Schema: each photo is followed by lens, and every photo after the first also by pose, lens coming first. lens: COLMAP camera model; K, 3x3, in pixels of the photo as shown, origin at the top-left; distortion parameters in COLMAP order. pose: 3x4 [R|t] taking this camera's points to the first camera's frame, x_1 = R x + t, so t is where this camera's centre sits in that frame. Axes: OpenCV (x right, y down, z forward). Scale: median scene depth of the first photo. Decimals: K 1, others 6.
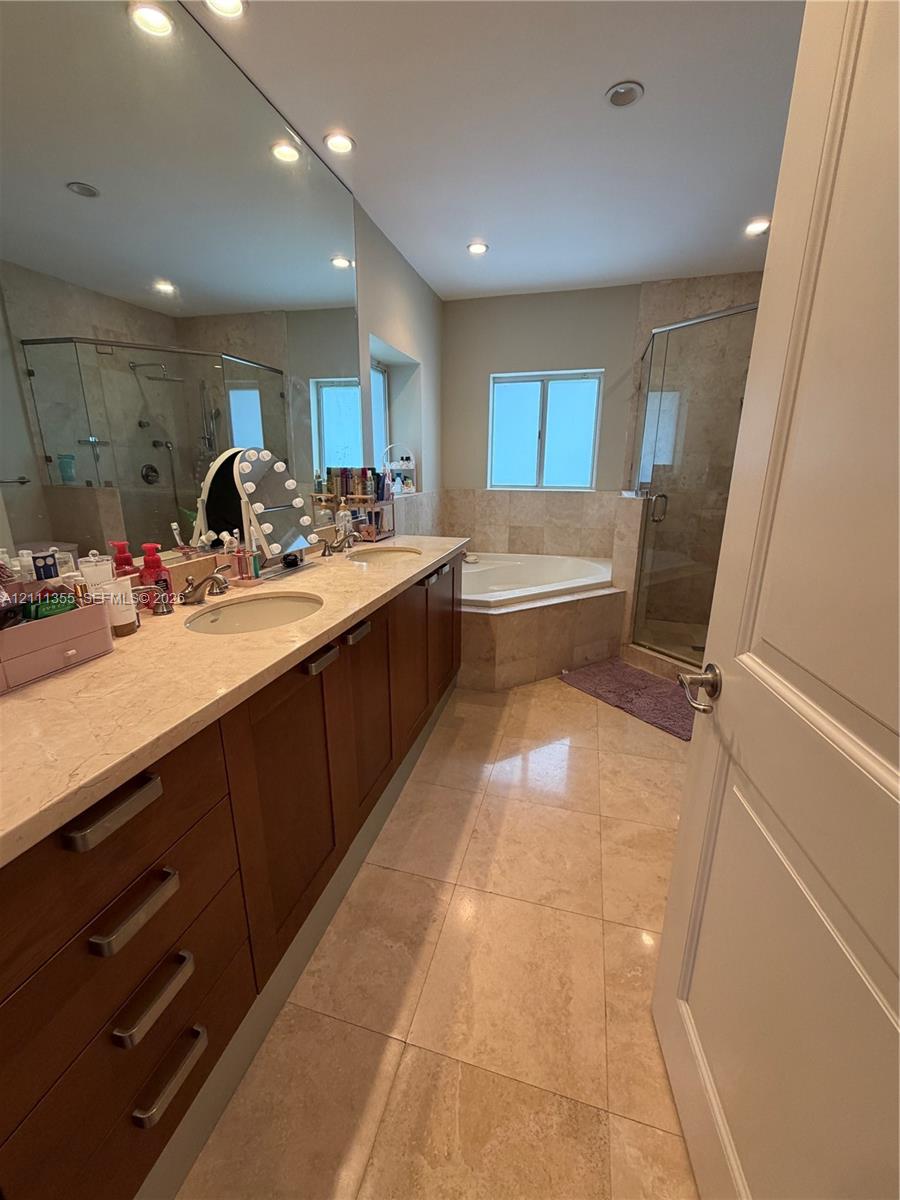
lens RADIAL K [[481.5, 0, 450.8], [0, 481.5, 597.7], [0, 0, 1]] dist [0.000322, 0.000081]
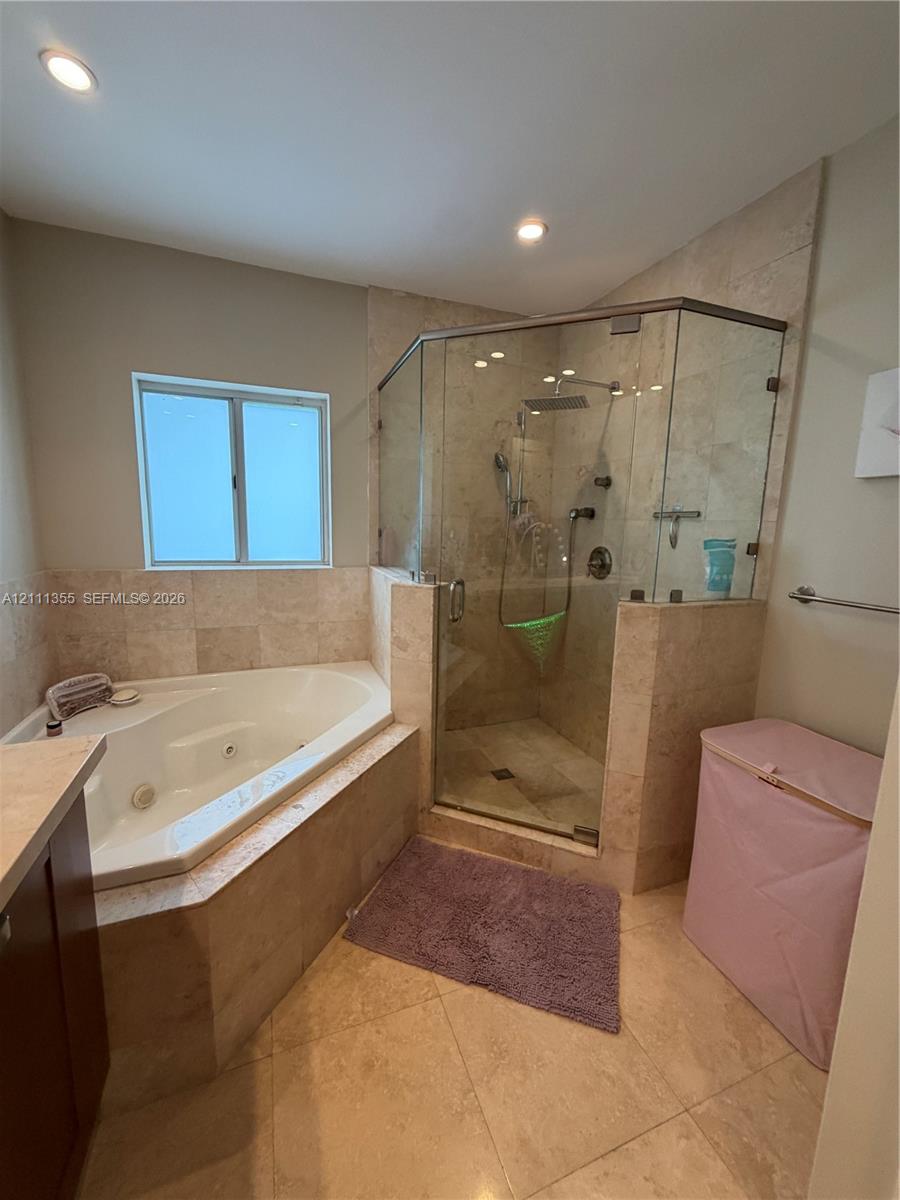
lens RADIAL K [[481.5, 0, 450.8], [0, 481.5, 597.7], [0, 0, 1]] dist [0.000322, 0.000081]
pose [[0.803395, -0.075639, 0.590623, 0.029965], [0.139041, 0.988308, -0.062561, -0.118882], [-0.578985, 0.132383, 0.804519, 0.377745]]
